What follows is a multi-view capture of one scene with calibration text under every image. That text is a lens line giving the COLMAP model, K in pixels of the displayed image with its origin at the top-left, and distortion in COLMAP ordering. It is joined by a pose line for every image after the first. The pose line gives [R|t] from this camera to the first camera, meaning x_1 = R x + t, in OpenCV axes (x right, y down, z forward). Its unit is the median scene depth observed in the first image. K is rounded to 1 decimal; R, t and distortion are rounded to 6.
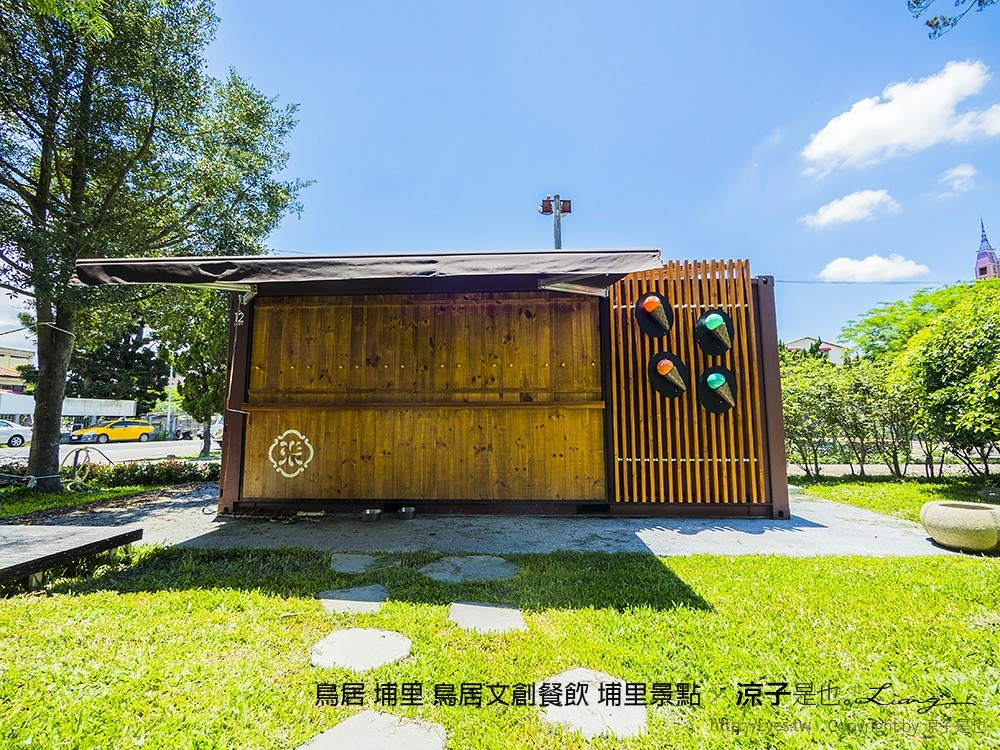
lens RADIAL K [[423.8, 0, 500.0], [0, 423.8, 375.0], [0, 0, 1]] dist [0.001279, 0.000172]
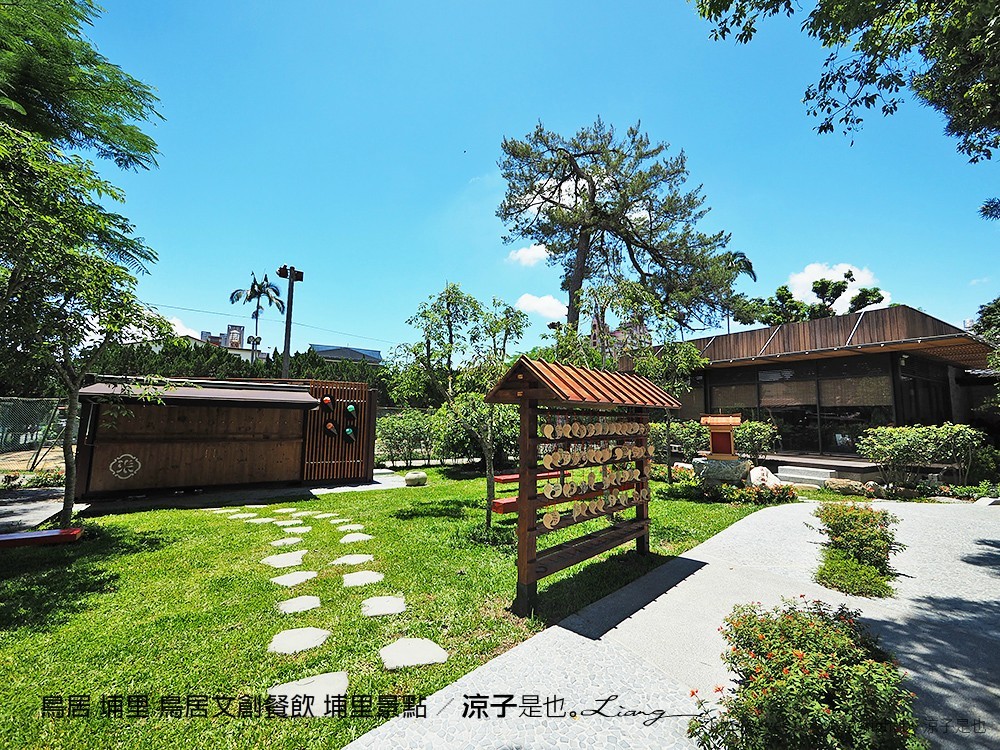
lens RADIAL K [[423.8, 0, 500.0], [0, 423.8, 375.0], [0, 0, 1]] dist [0.001279, 0.000172]
pose [[0.812854, 0.078217, 0.577192, -0.254934], [-0.076284, 0.996703, -0.027637, -0.306827], [-0.577451, -0.021566, 0.816141, -1.555106]]
